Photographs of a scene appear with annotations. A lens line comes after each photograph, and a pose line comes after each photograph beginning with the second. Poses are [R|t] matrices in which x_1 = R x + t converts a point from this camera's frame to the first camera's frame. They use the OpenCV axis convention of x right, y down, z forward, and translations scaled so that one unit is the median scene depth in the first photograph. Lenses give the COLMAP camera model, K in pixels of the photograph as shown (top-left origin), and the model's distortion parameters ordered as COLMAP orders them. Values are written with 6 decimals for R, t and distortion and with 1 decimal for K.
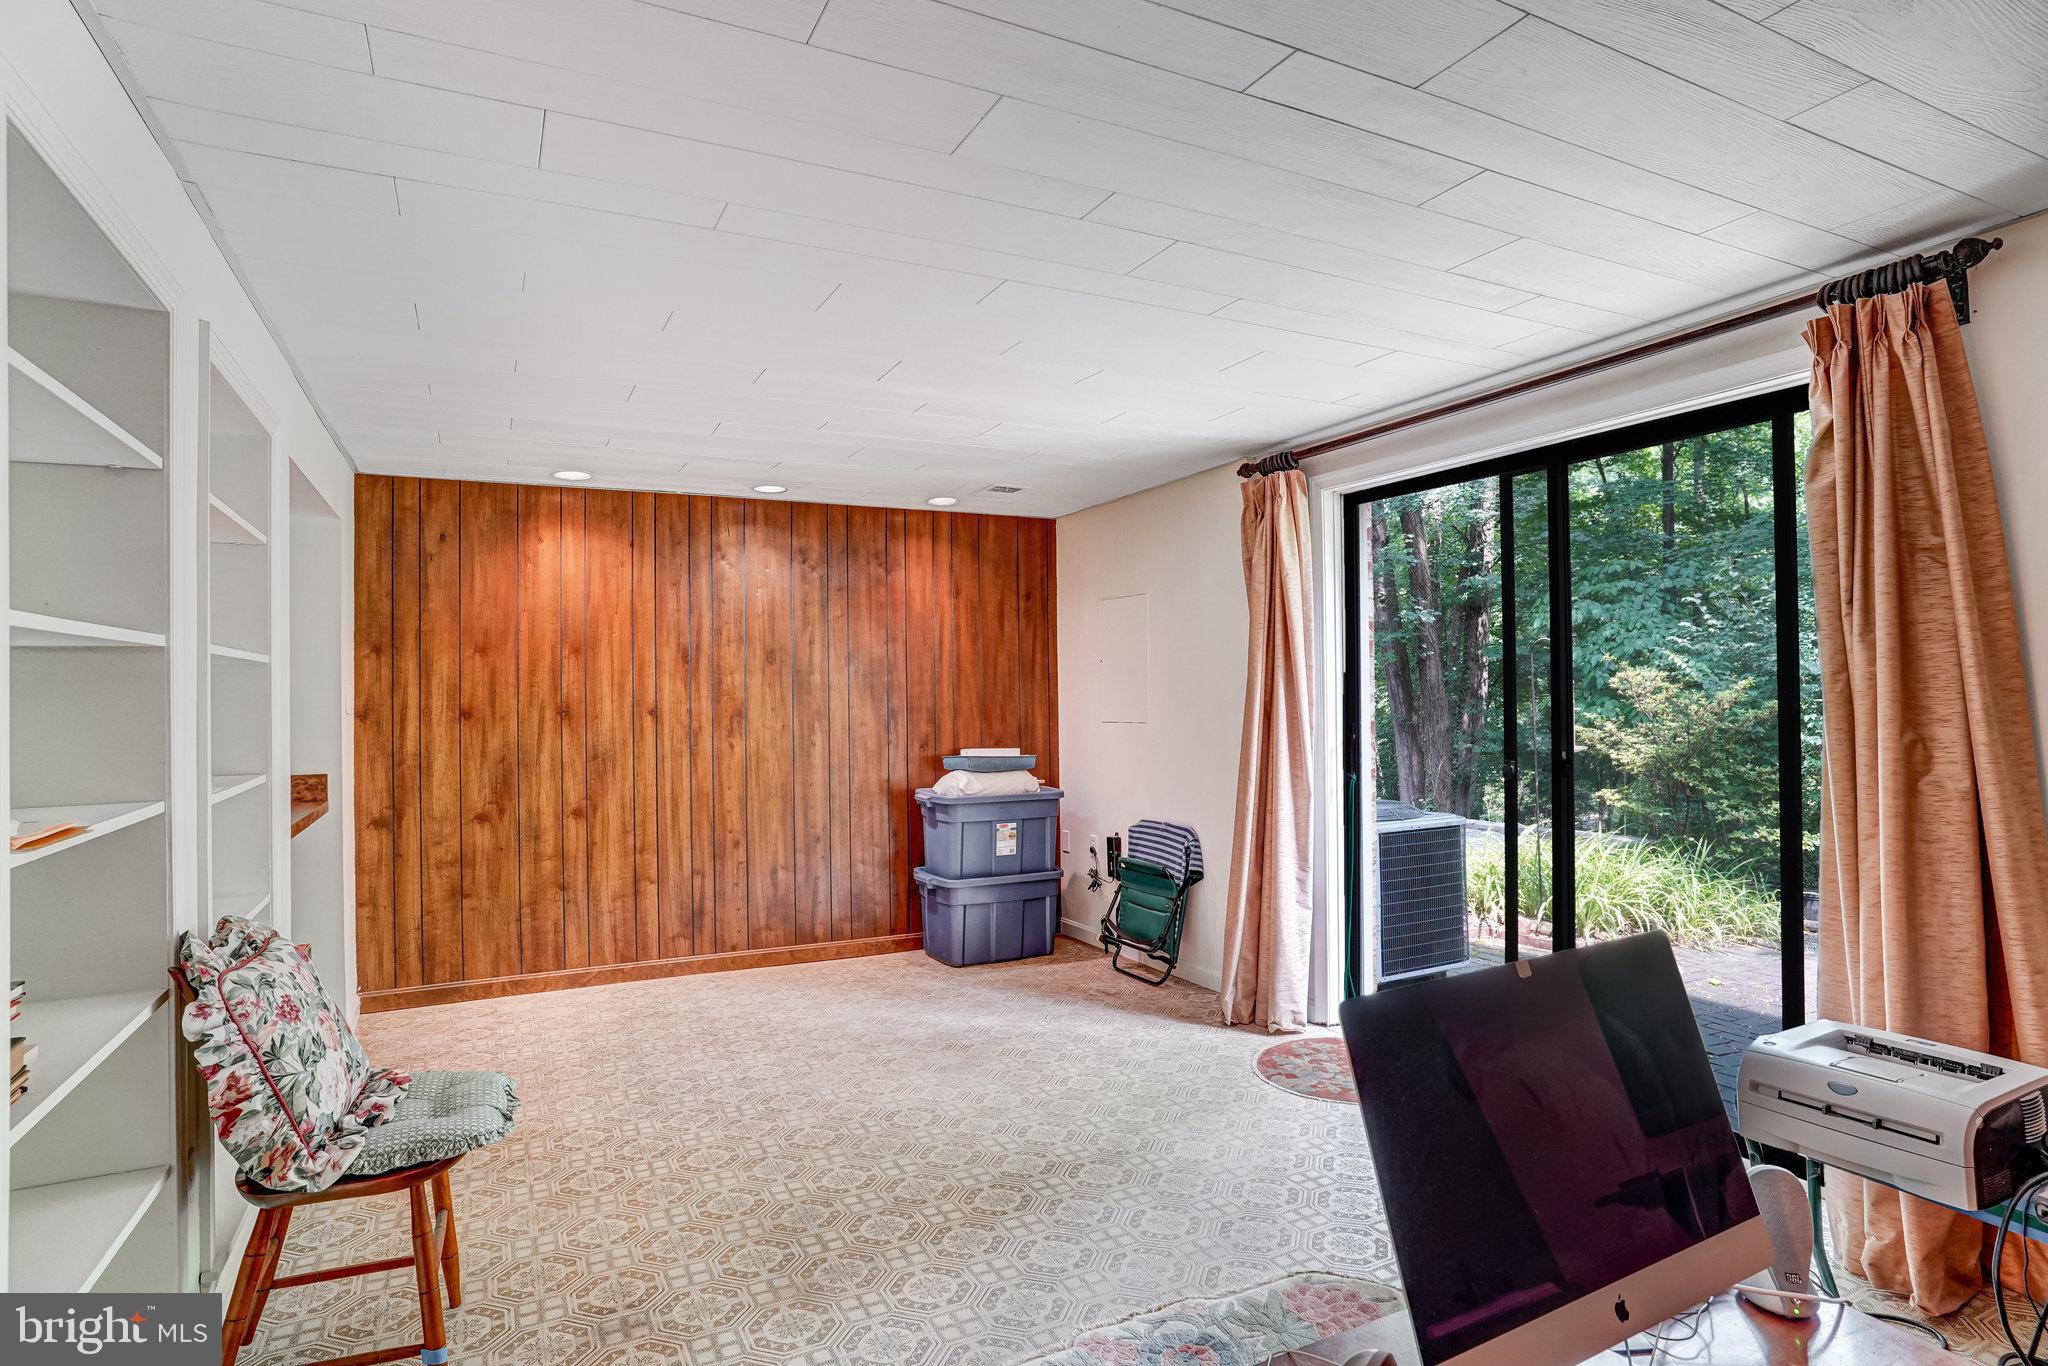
lens RADIAL K [[1093.8, 0, 1028.4], [0, 1093.8, 680.9], [0, 0, 1]] dist [-0.047044, -0.000226]
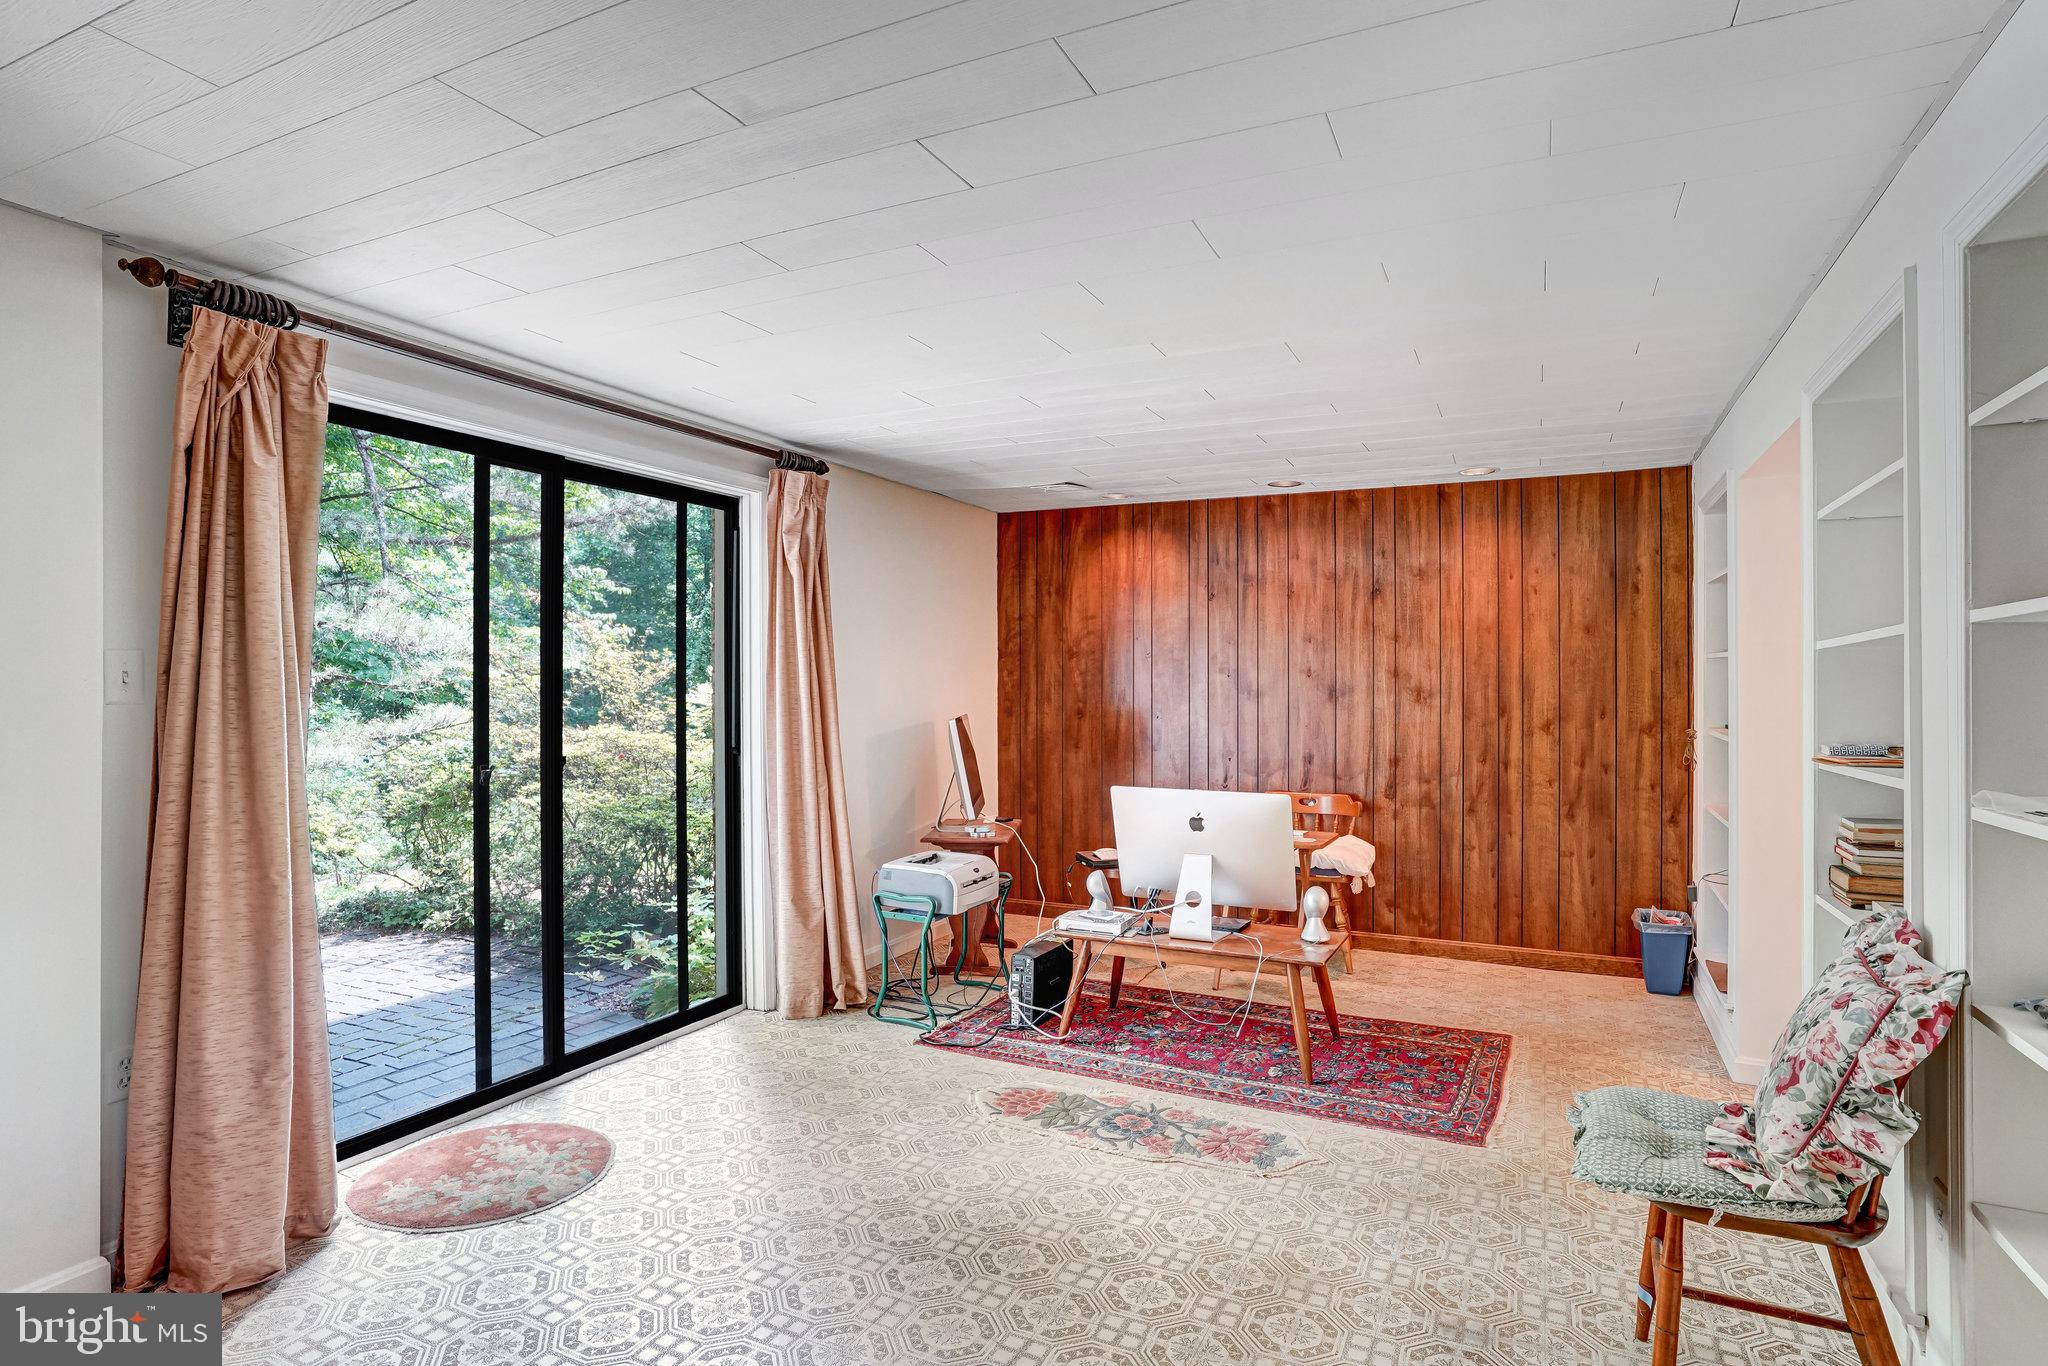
lens RADIAL K [[1093.8, 0, 1025.2], [0, 1093.8, 689.5], [0, 0, 1]] dist [-0.047044, -0.000226]
pose [[-0.616393, 0.017811, 0.787238, -0.711423], [0.001743, 0.999773, -0.021255, 0.036028], [-0.787437, -0.011729, -0.616283, 1.503914]]
